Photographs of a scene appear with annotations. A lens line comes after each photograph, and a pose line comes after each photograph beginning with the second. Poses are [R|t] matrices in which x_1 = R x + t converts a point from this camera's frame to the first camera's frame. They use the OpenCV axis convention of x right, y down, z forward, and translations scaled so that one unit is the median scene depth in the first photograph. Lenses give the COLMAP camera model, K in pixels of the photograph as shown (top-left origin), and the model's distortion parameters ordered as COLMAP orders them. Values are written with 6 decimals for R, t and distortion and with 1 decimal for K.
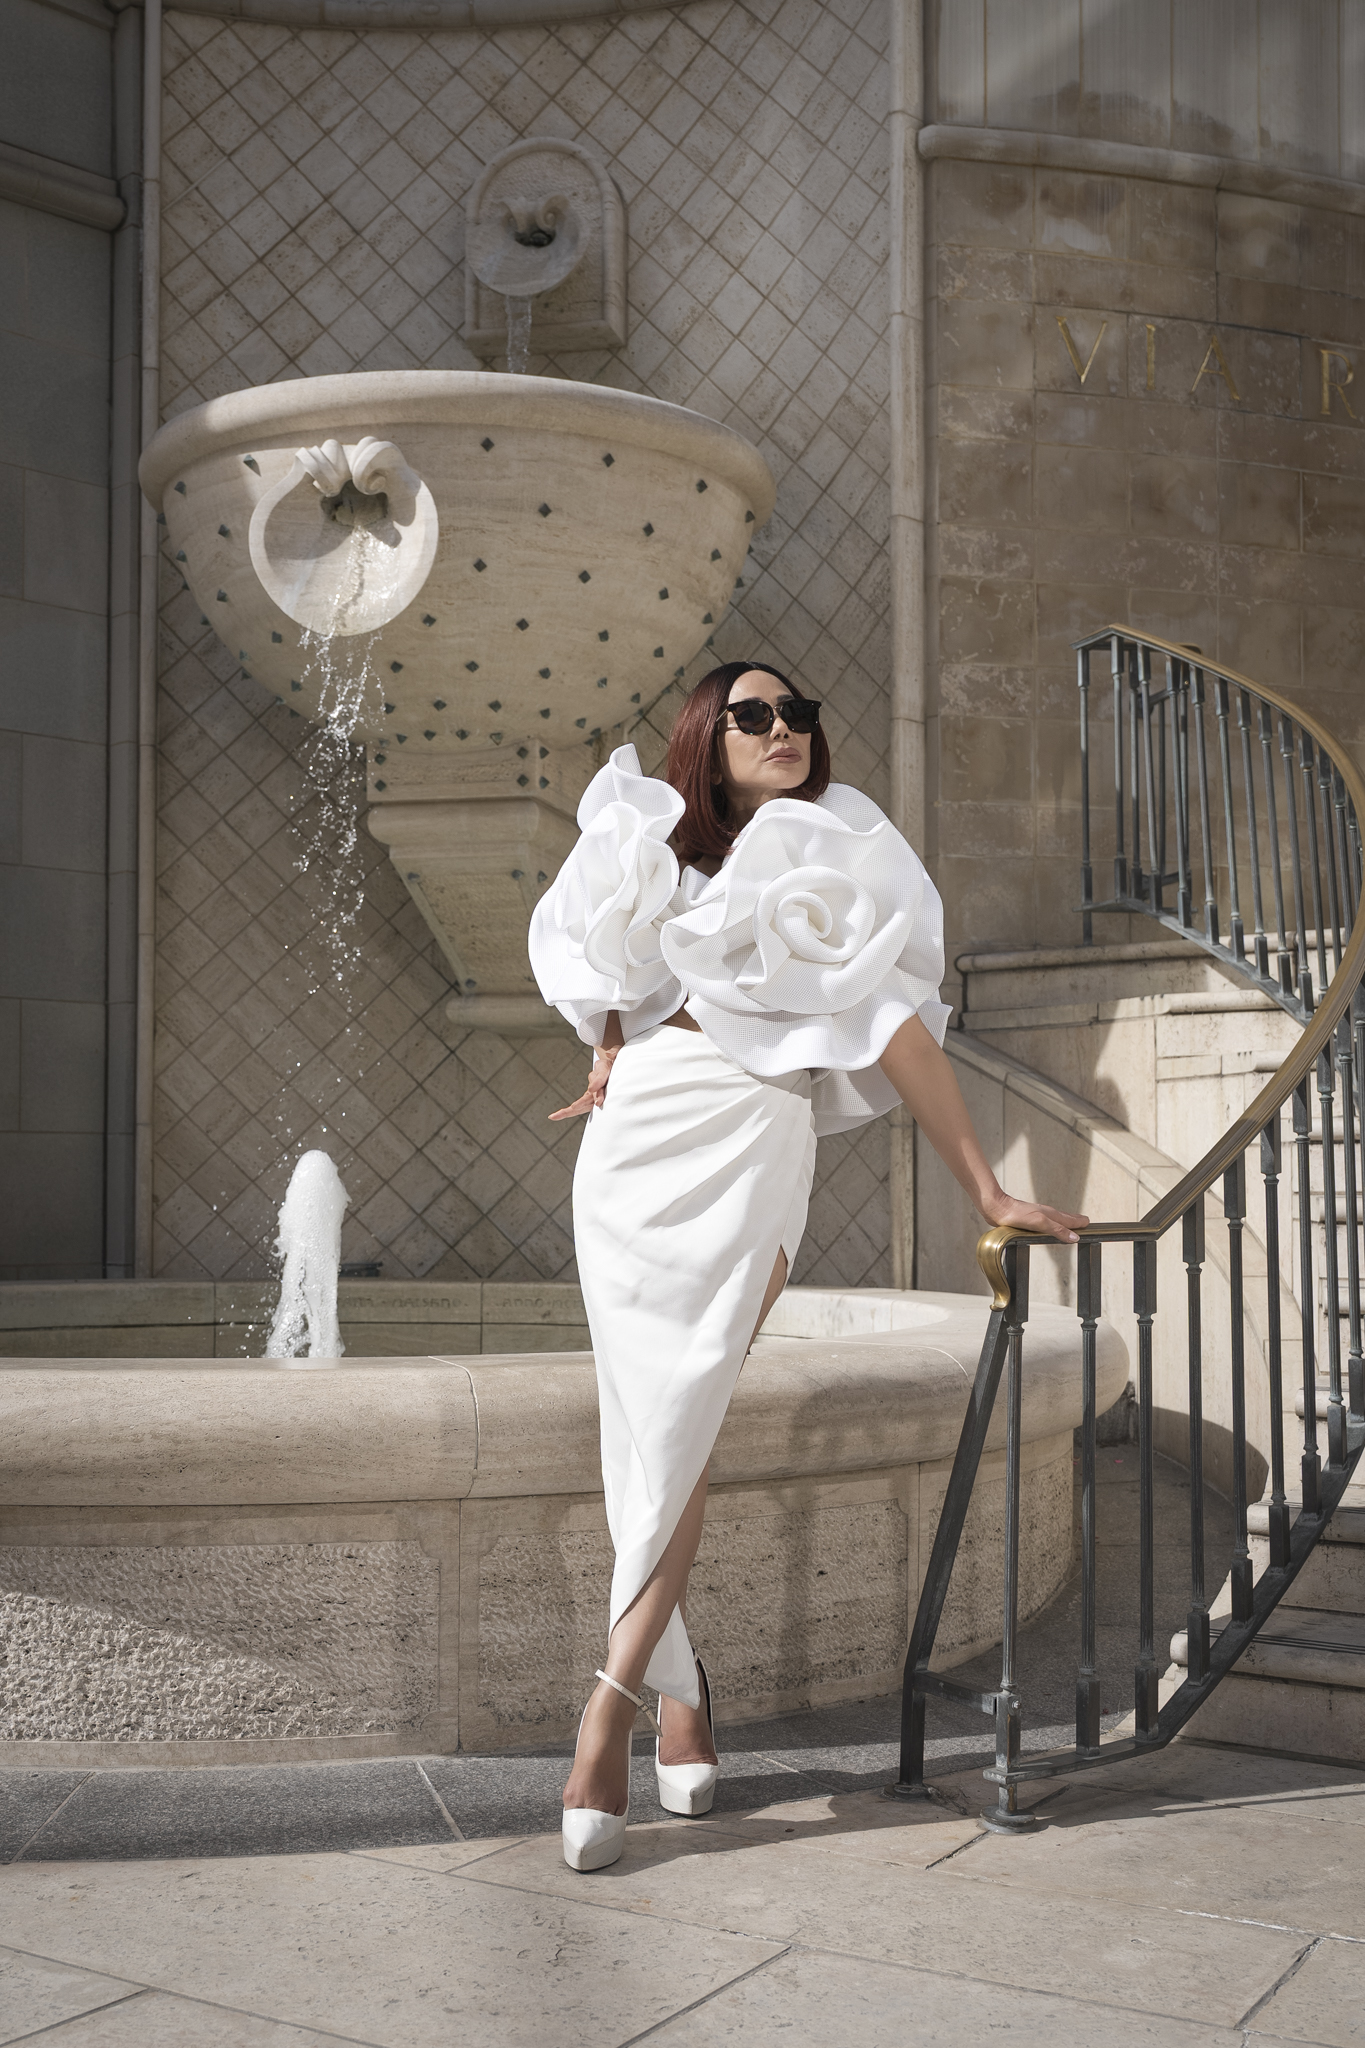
lens RADIAL K [[2113.8, 0, 682.5], [0, 2113.8, 1024.0], [0, 0, 1]] dist [-0.002166, 0.007182]
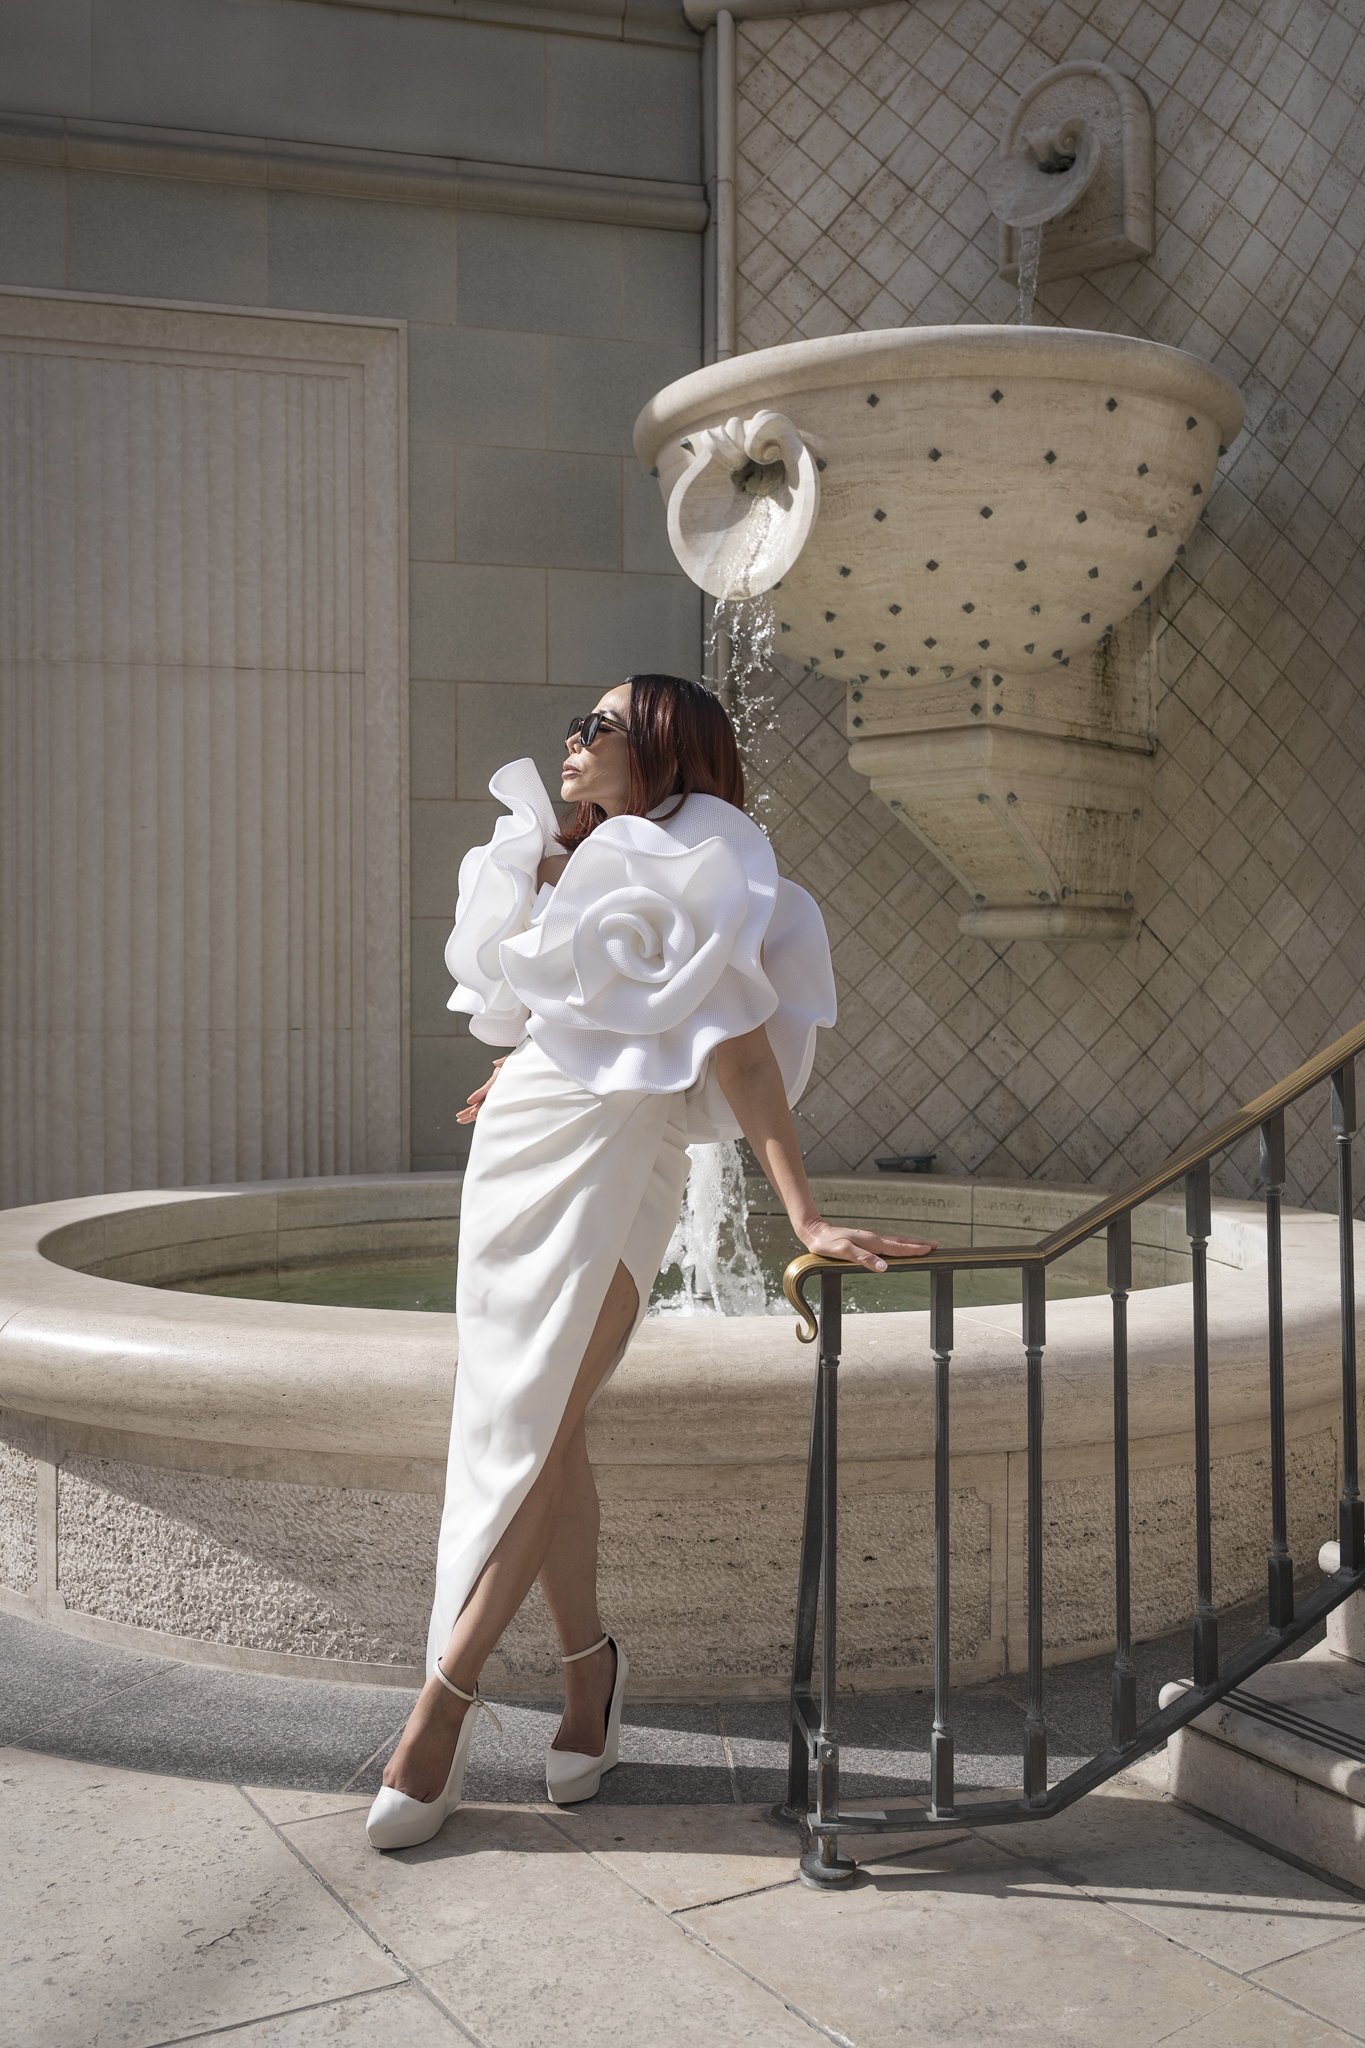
lens RADIAL K [[1913.6, 0, 683.5], [0, 1913.6, 929.6], [0, 0, 1]] dist [-0.000941, 0.004695]
pose [[0.892822, -0.021317, -0.449905, 0.209022], [0.034250, 0.999200, 0.020625, -0.029941], [0.449106, -0.033824, 0.892838, 0.087714]]
